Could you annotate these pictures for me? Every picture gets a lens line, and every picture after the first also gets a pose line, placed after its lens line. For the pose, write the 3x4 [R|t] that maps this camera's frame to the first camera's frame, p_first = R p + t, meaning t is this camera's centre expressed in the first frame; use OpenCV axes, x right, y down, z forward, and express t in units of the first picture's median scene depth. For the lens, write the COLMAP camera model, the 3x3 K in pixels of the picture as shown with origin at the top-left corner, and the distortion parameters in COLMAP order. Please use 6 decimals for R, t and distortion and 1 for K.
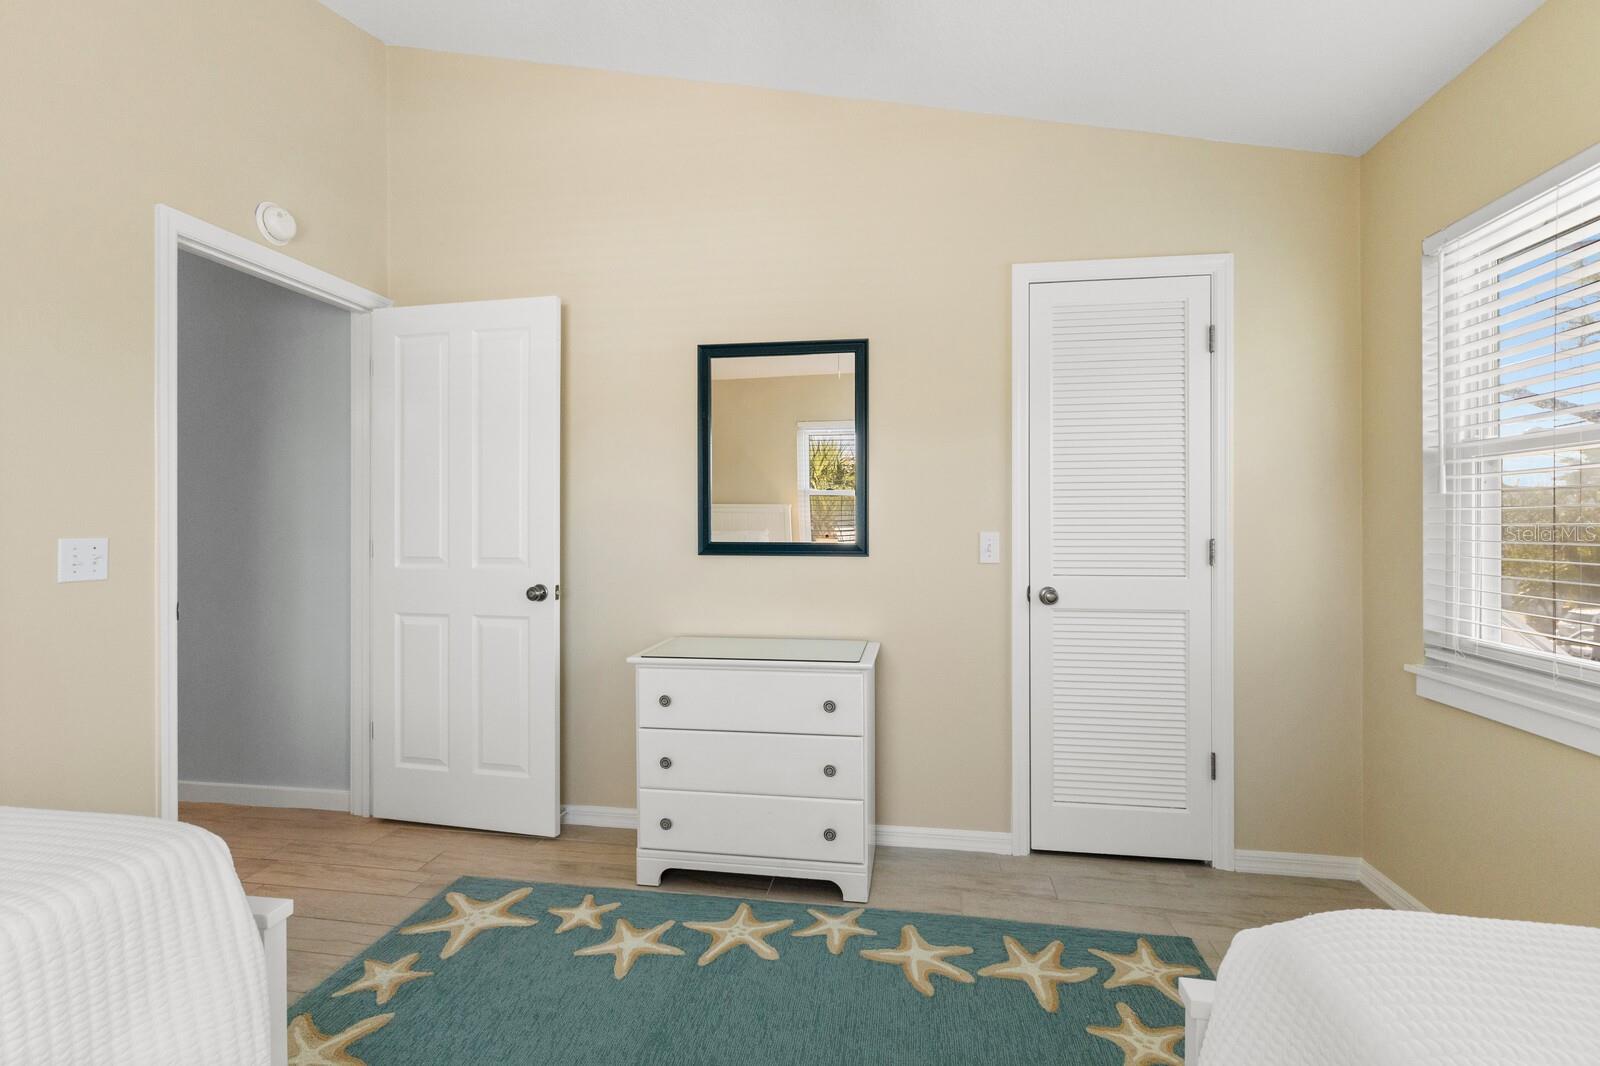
lens RADIAL K [[740.4, 0, 797.2], [0, 740.4, 529.6], [0, 0, 1]] dist [-0.010817, -0.000804]
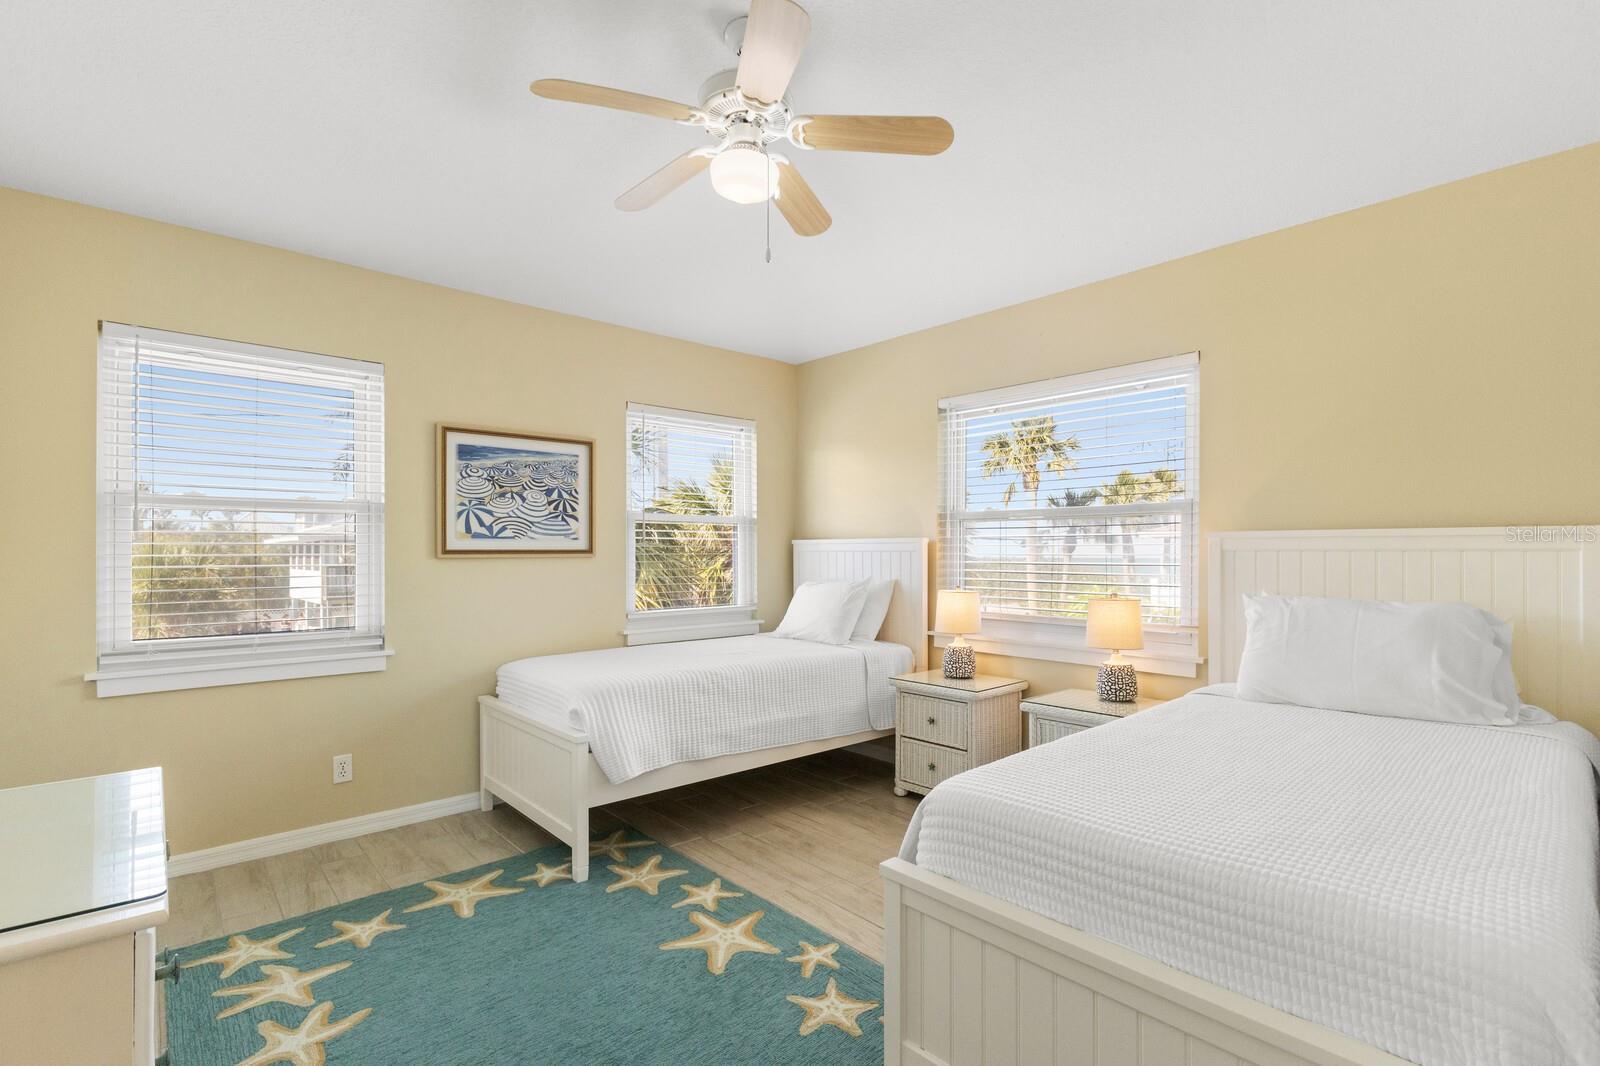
lens RADIAL K [[740.4, 0, 798.4], [0, 740.4, 539.8], [0, 0, 1]] dist [-0.010817, -0.000804]
pose [[-0.779635, 0.006027, 0.626205, -0.886677], [0.002398, 0.999975, -0.006639, -0.024783], [-0.626229, -0.003674, -0.779630, 1.338105]]
